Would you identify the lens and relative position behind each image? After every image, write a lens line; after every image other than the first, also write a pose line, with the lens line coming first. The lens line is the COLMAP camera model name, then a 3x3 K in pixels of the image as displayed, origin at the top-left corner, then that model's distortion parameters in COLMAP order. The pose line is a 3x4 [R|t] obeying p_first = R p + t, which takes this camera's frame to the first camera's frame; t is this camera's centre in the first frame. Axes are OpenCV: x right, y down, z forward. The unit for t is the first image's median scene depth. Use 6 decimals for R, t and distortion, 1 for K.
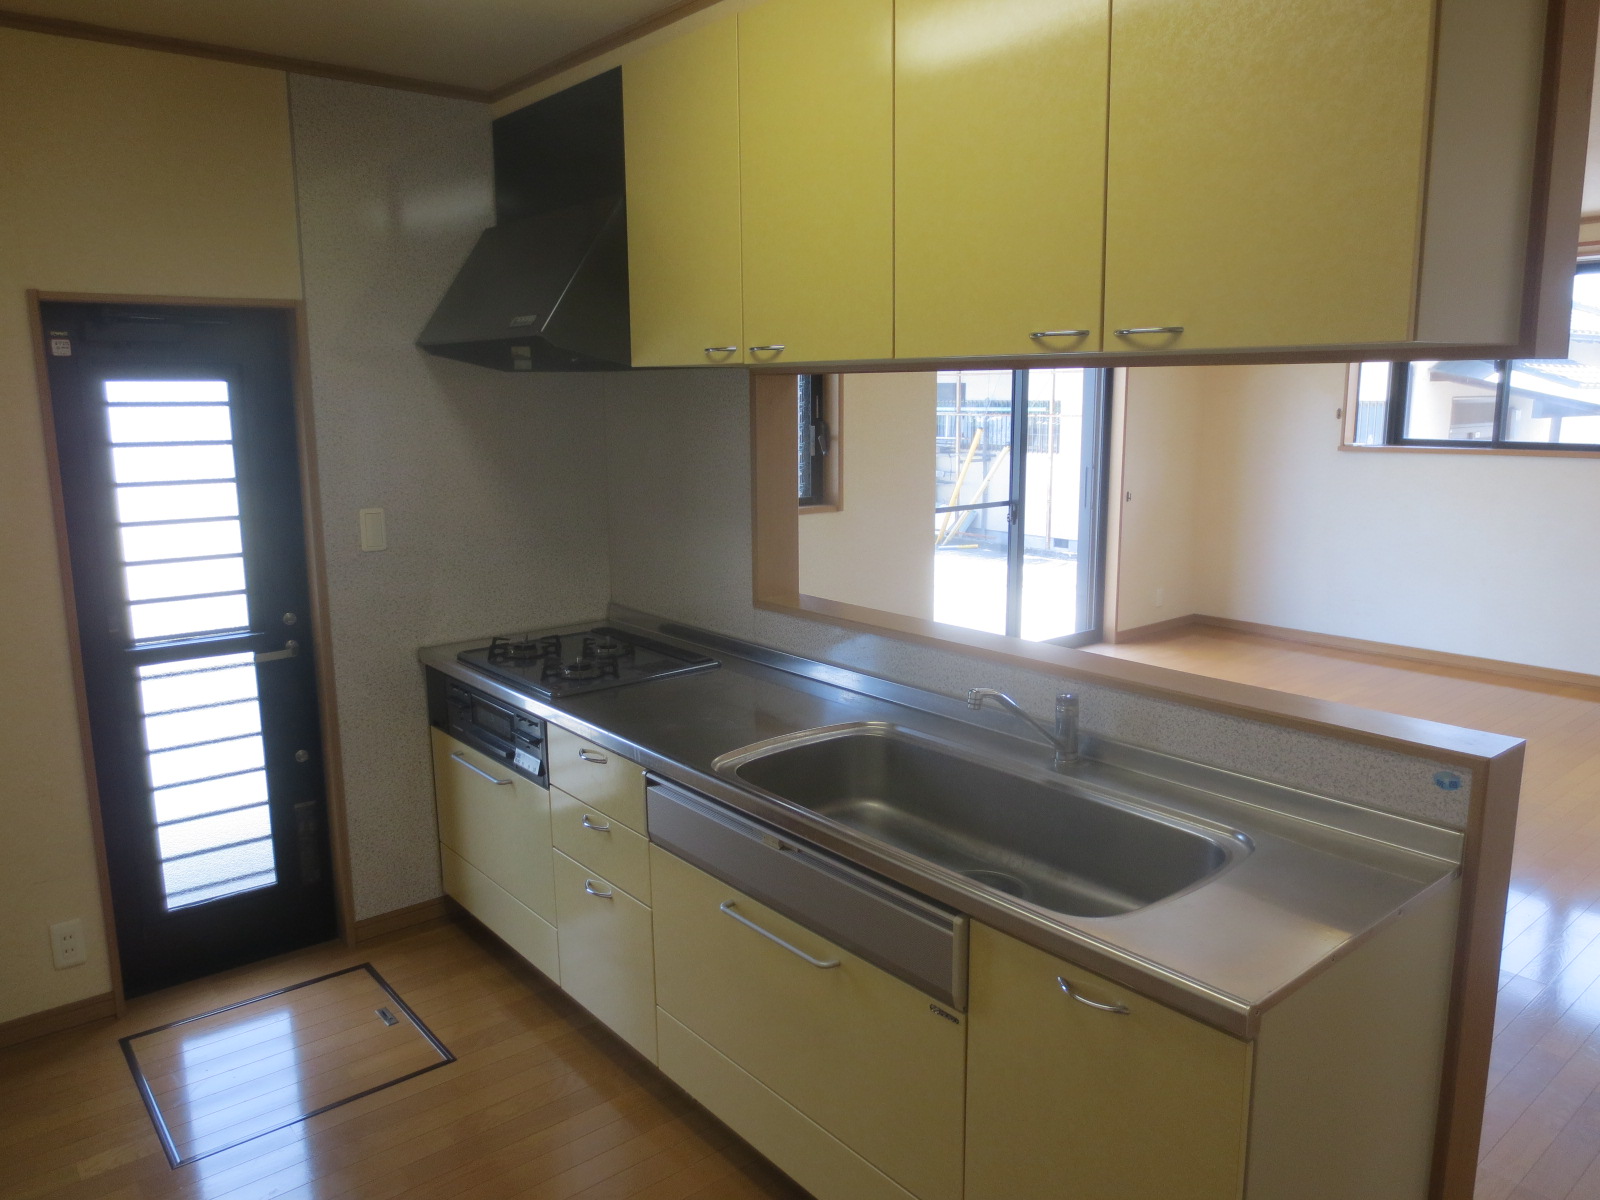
lens RADIAL K [[1133.9, 0, 802.4], [0, 1133.9, 596.5], [0, 0, 1]] dist [-0.049994, 0.044273]
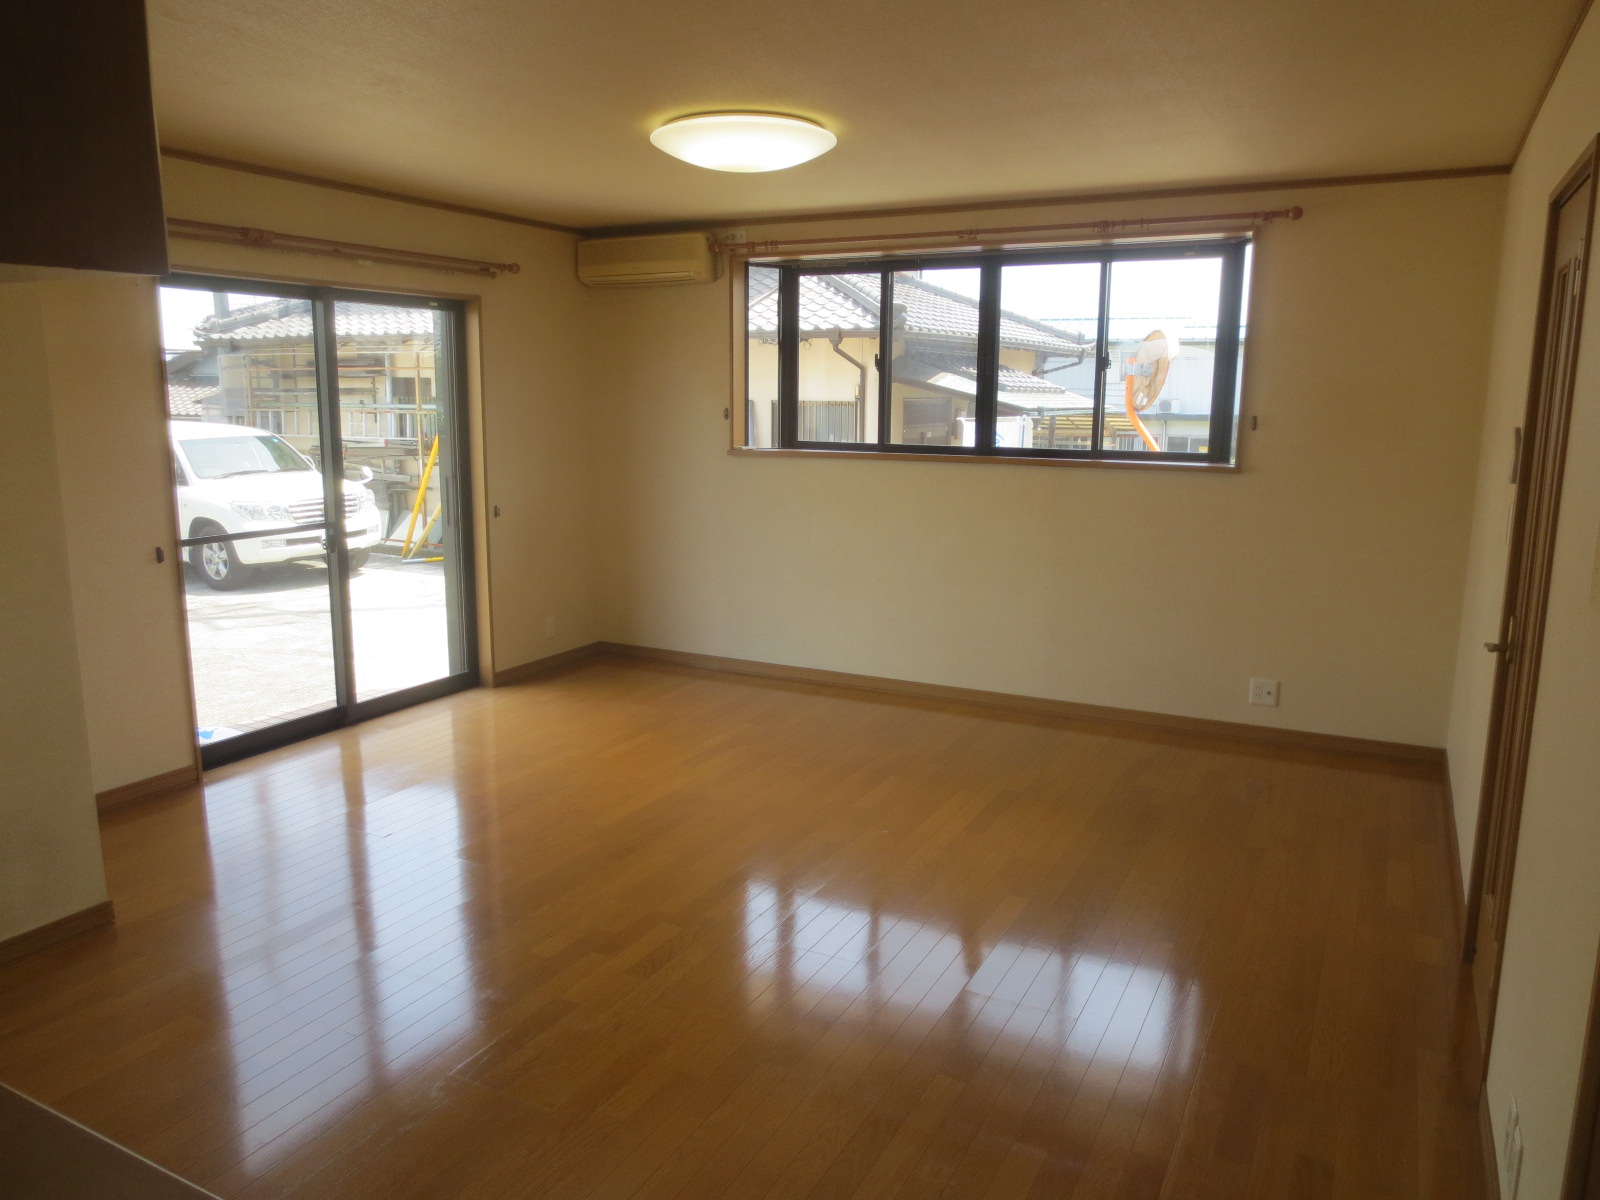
lens RADIAL K [[1133.9, 0, 802.4], [0, 1133.9, 596.5], [0, 0, 1]] dist [-0.049994, 0.044273]
pose [[0.923580, -0.052053, 0.379855, 0.183288], [0.051333, 0.998609, 0.012033, -0.024856], [-0.379953, 0.008386, 0.924968, 0.141547]]
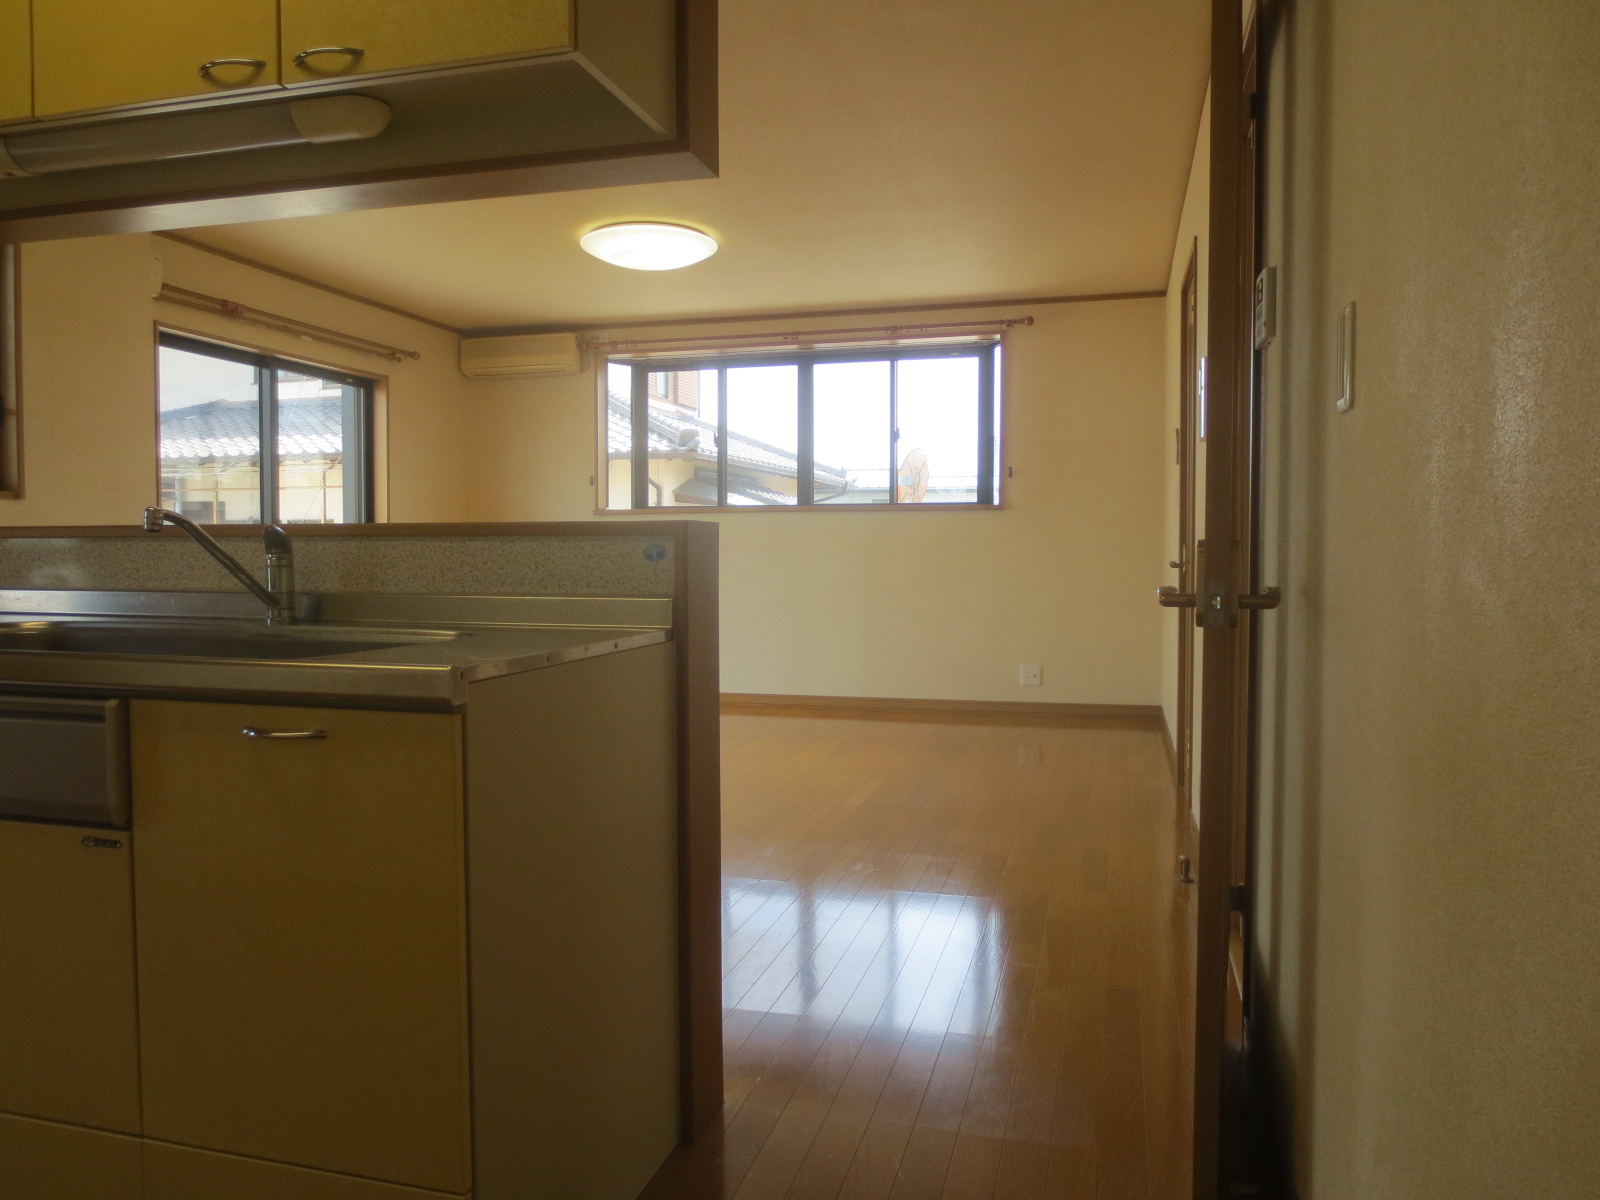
lens RADIAL K [[1133.9, 0, 802.4], [0, 1133.9, 596.5], [0, 0, 1]] dist [-0.049994, 0.044273]
pose [[0.820829, -0.013658, 0.571011, 0.021929], [0.093296, 0.989494, -0.110445, 0.086264], [-0.563503, 0.143930, 0.813479, 0.017960]]
